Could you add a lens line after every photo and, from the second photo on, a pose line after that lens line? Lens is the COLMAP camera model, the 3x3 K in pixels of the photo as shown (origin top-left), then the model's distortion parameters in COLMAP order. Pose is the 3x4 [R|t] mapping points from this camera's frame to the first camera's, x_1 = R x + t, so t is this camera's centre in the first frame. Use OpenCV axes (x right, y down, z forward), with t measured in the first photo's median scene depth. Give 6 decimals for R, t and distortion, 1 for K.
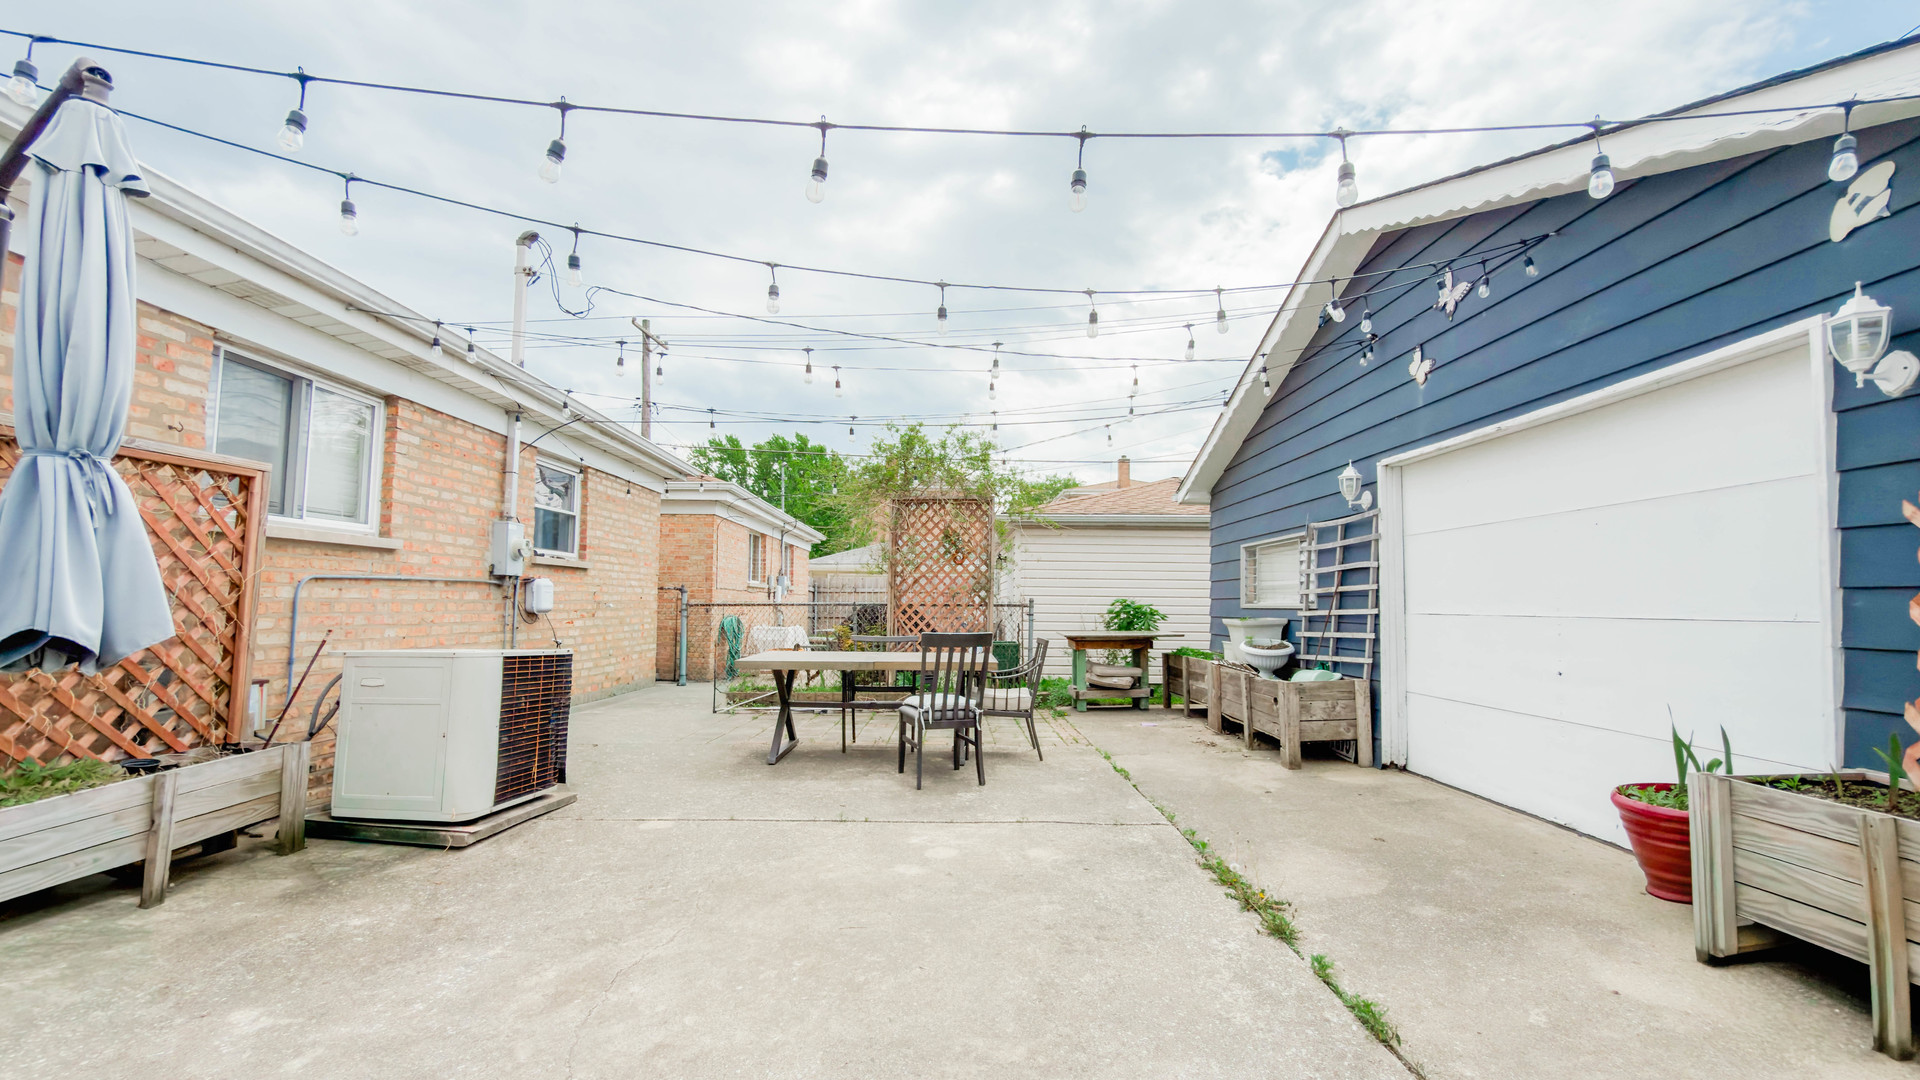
lens RADIAL K [[791.4, 0, 990.6], [0, 791.4, 561.3], [0, 0, 1]] dist [-0.000550, 0.002983]
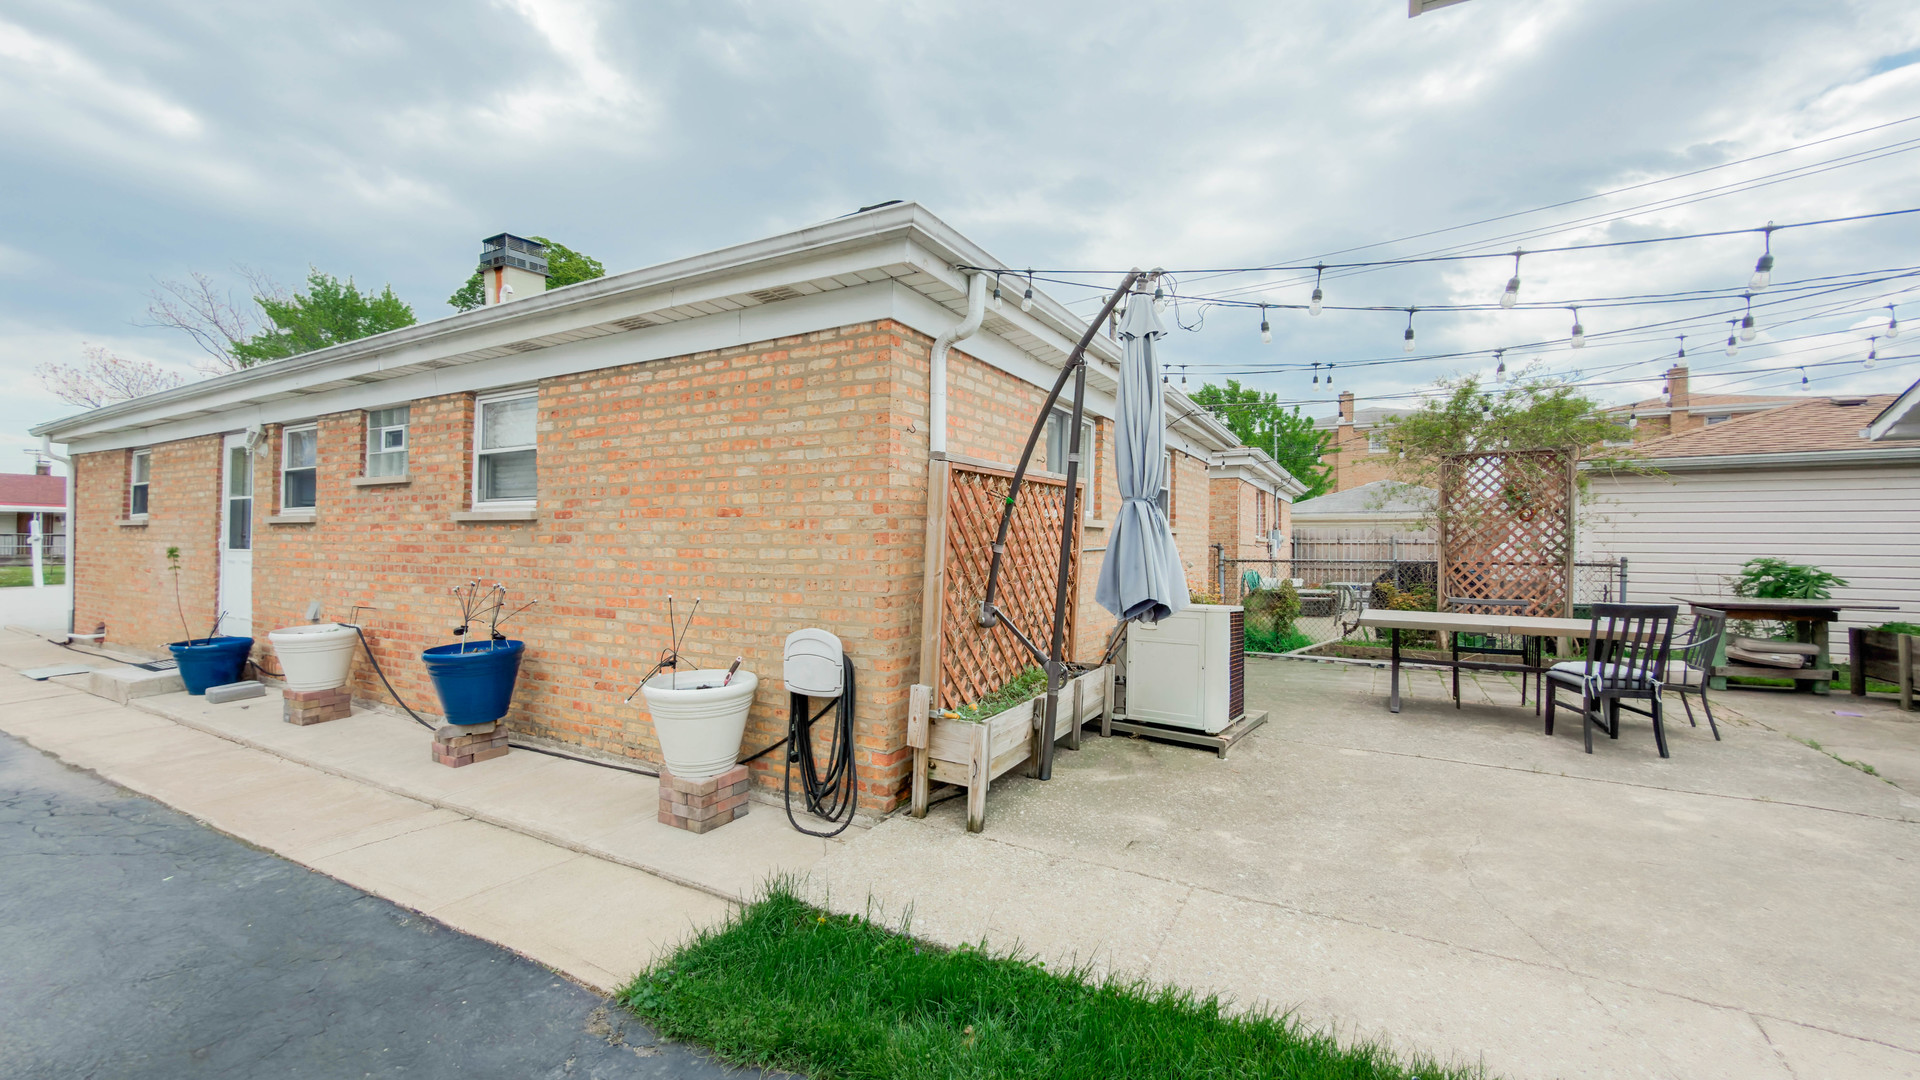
lens RADIAL K [[791.4, 0, 960.4], [0, 791.4, 532.9], [0, 0, 1]] dist [-0.000550, 0.002983]
pose [[0.853488, -0.010854, -0.521000, -0.228028], [0.027715, 0.999314, 0.024582, -0.043395], [0.520375, -0.035420, 0.853203, -0.272485]]
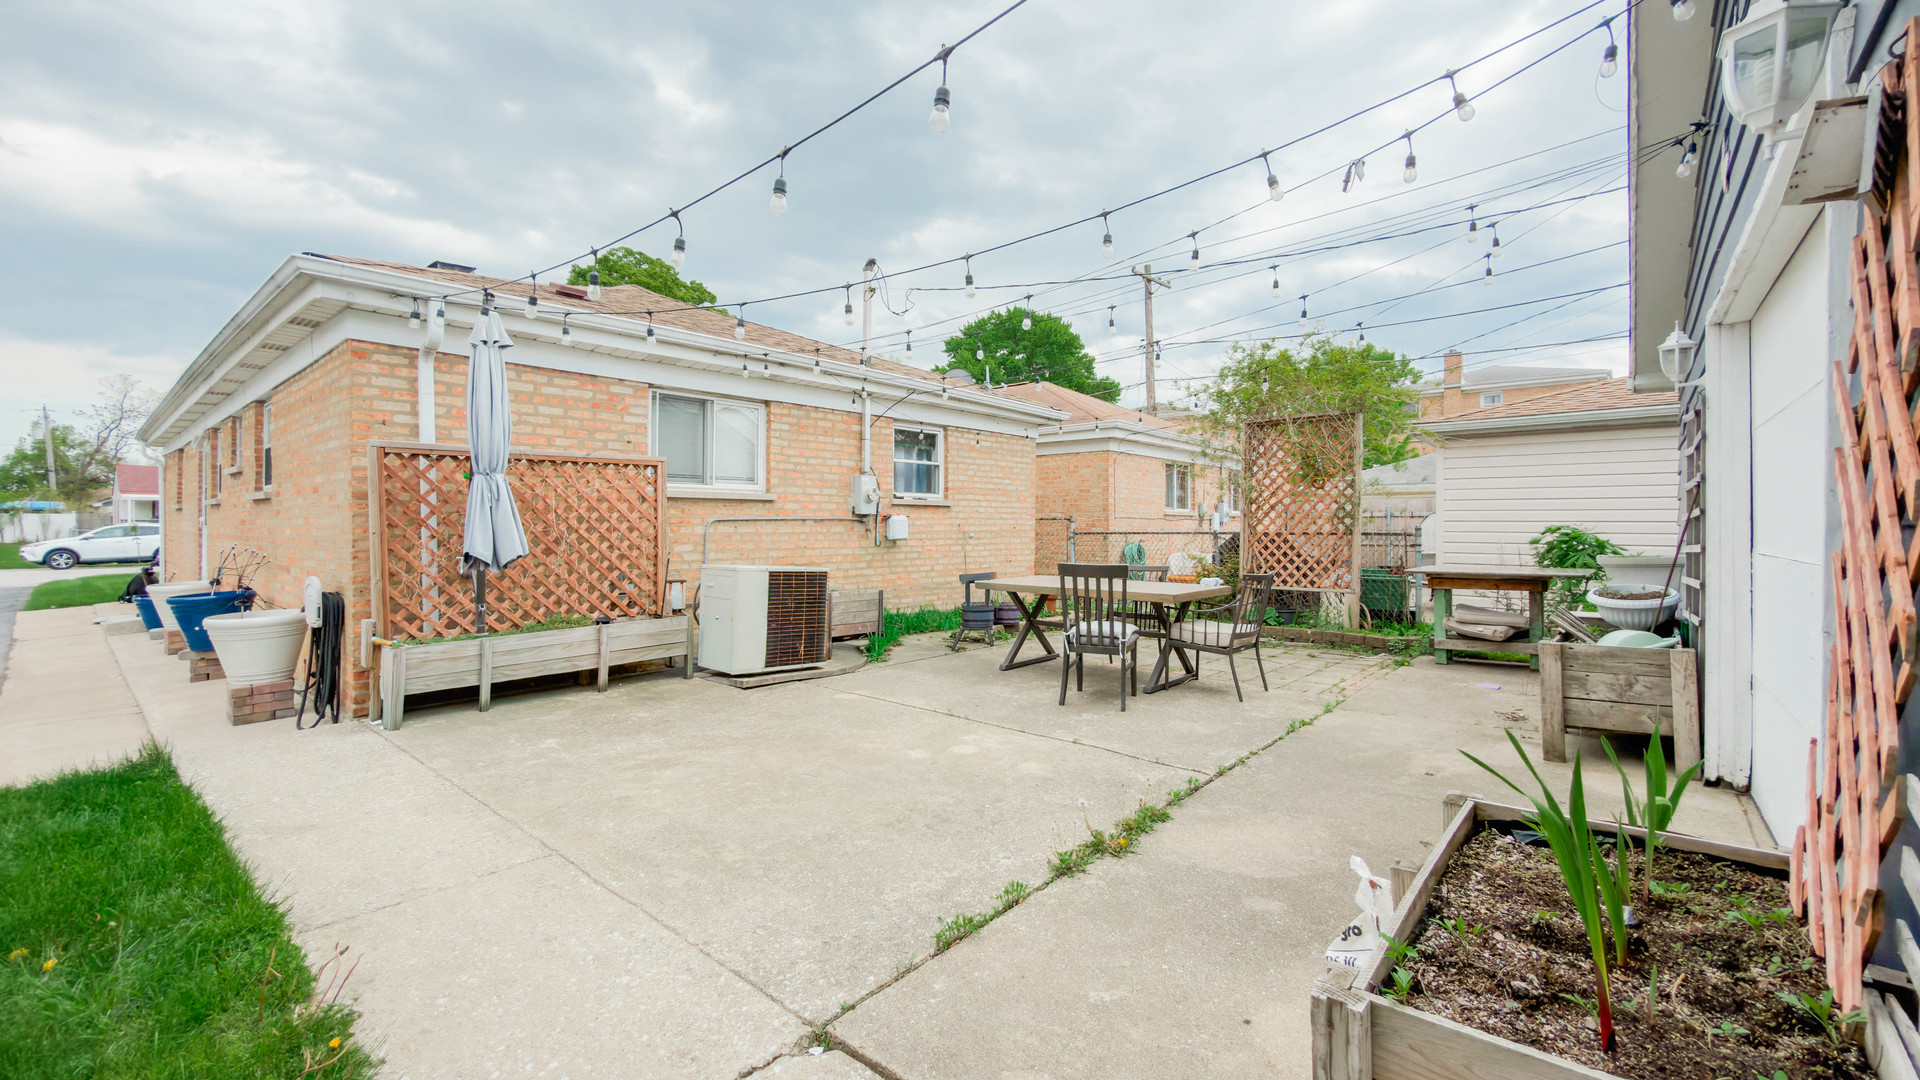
lens RADIAL K [[791.4, 0, 955.2], [0, 791.4, 539.7], [0, 0, 1]] dist [-0.000550, 0.002983]
pose [[0.731350, 0.005502, -0.681980, 0.503906], [0.041516, 0.997754, 0.052571, -0.004451], [0.680738, -0.066761, 0.729479, 0.102765]]
